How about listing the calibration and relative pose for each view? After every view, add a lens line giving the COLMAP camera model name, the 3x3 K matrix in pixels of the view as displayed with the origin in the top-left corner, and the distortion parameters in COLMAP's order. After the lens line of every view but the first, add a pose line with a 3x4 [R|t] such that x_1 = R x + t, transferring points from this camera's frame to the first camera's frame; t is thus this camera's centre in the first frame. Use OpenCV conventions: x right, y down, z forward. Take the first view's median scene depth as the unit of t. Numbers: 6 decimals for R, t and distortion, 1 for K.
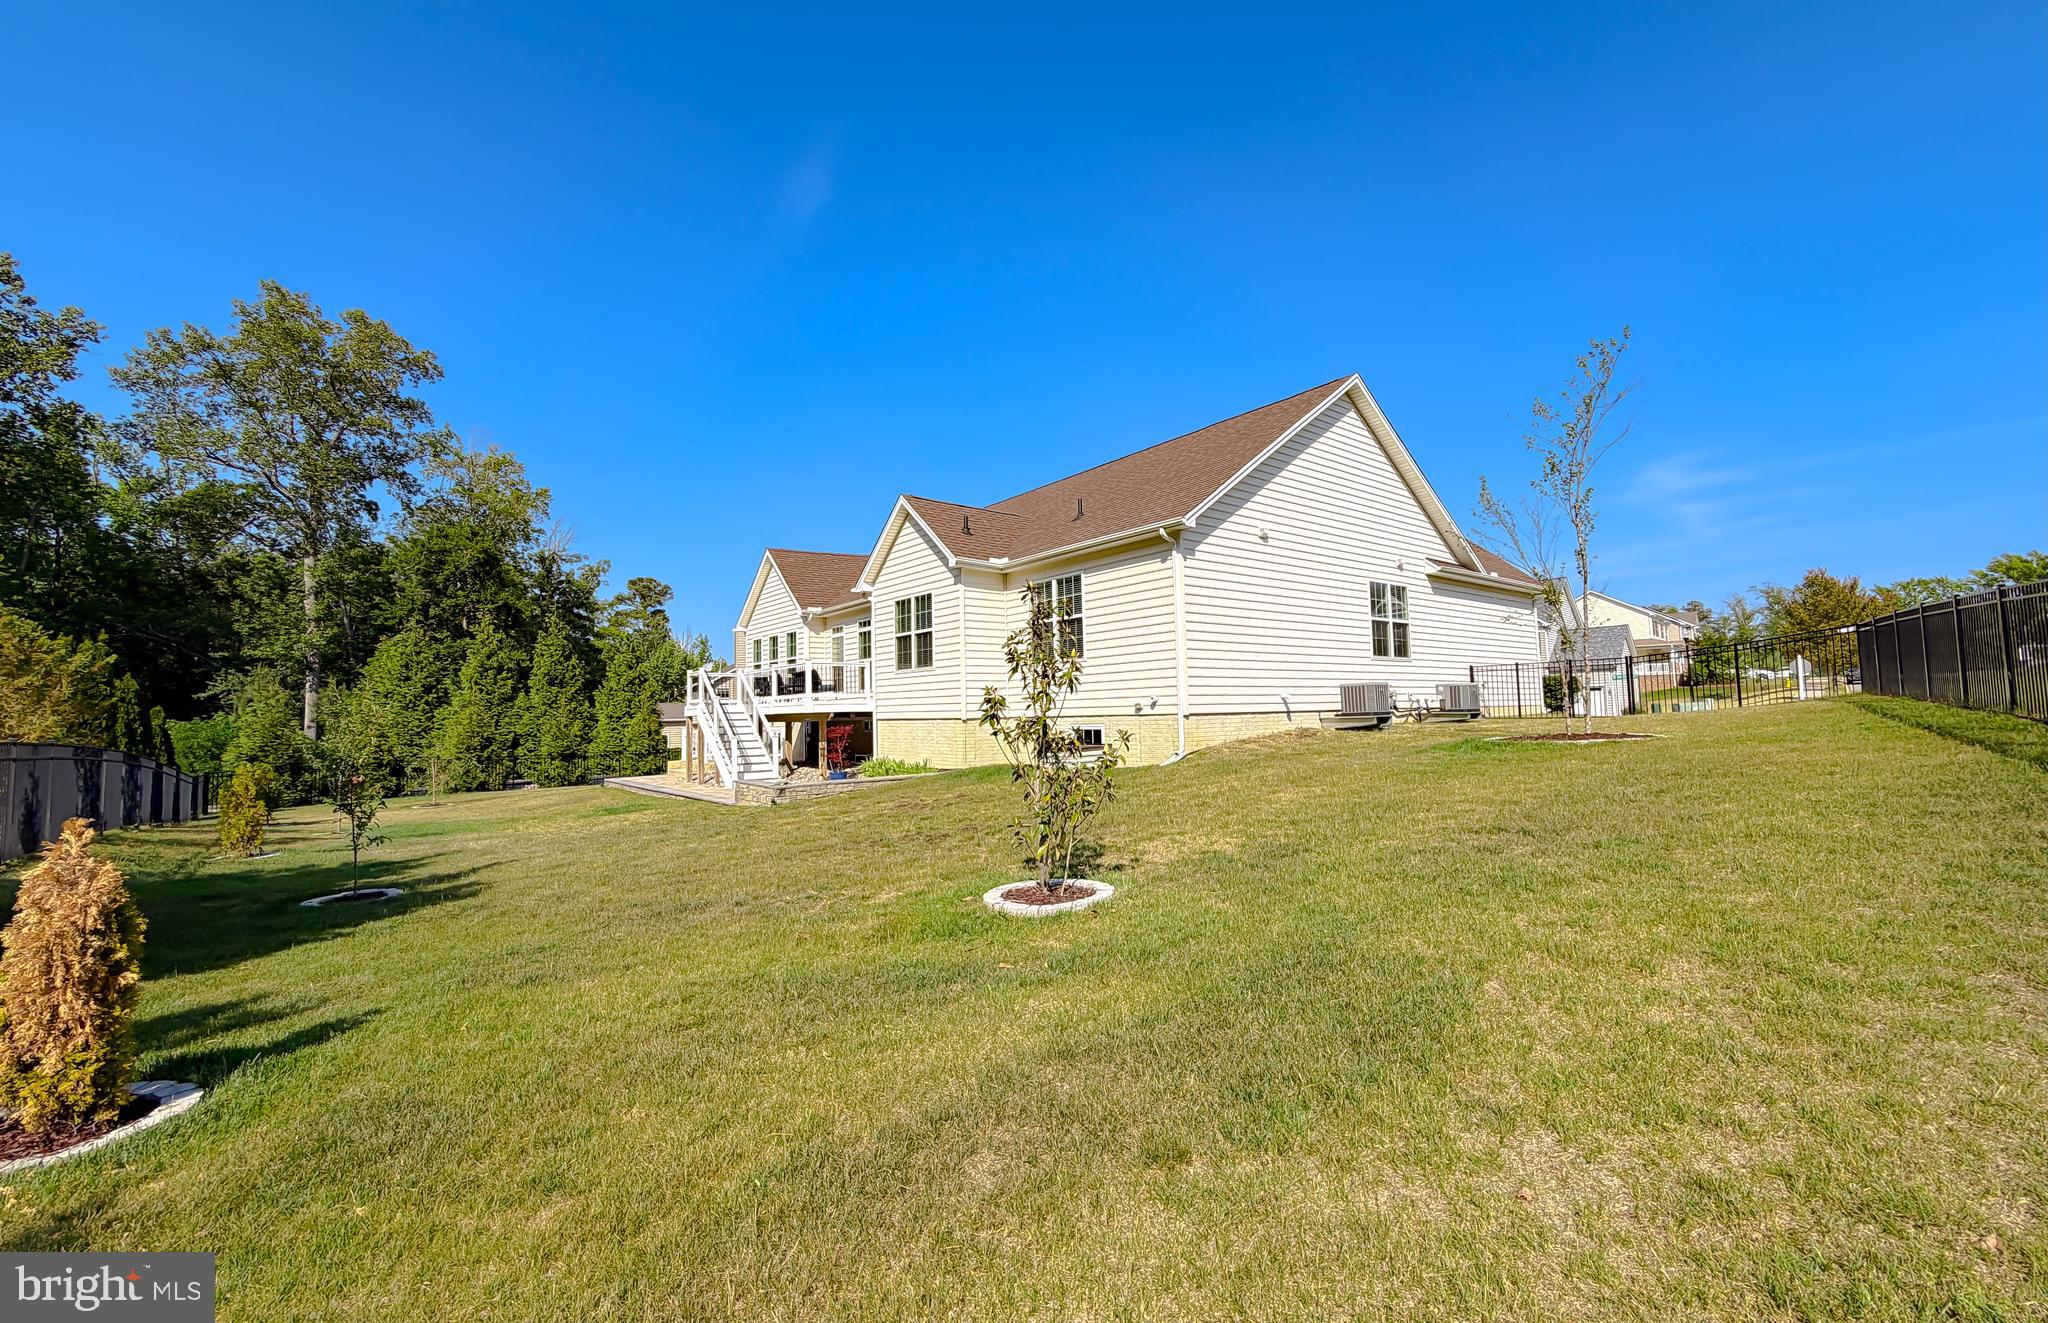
lens RADIAL K [[845.7, 0, 1025.9], [0, 845.7, 659.8], [0, 0, 1]] dist [0.001670, -0.000127]
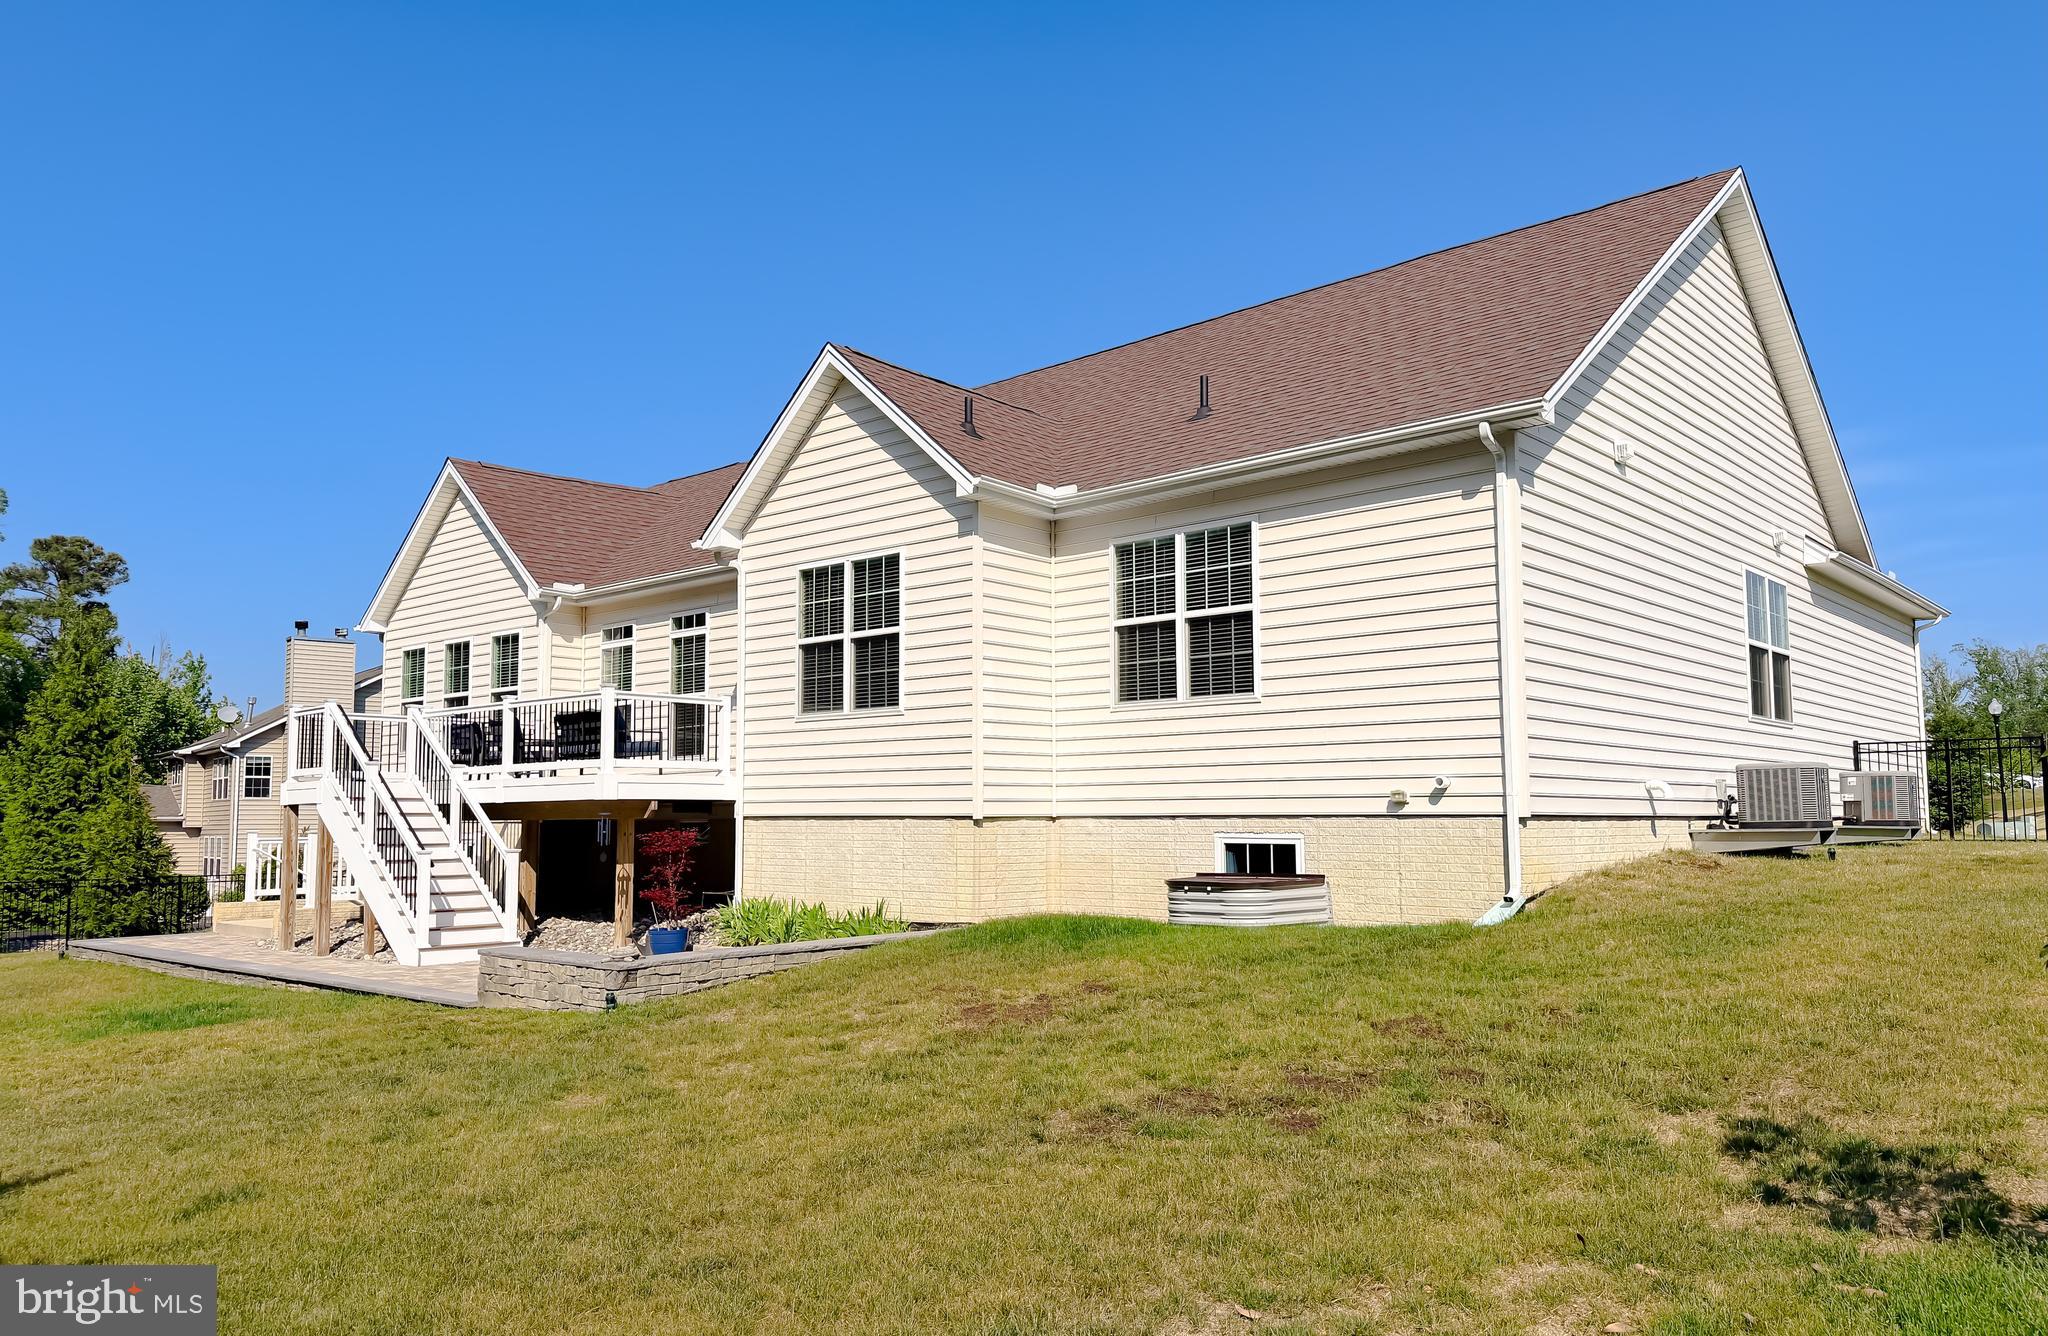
lens RADIAL K [[1454.5, 0, 1026.0], [0, 1454.5, 708.8], [0, 0, 1]] dist [0.147206, -0.238853]
pose [[0.985390, 0.032220, 0.167239, -0.158739], [-0.029656, 0.999402, -0.017805, 0.019236], [-0.167713, 0.012585, 0.985756, 0.160152]]
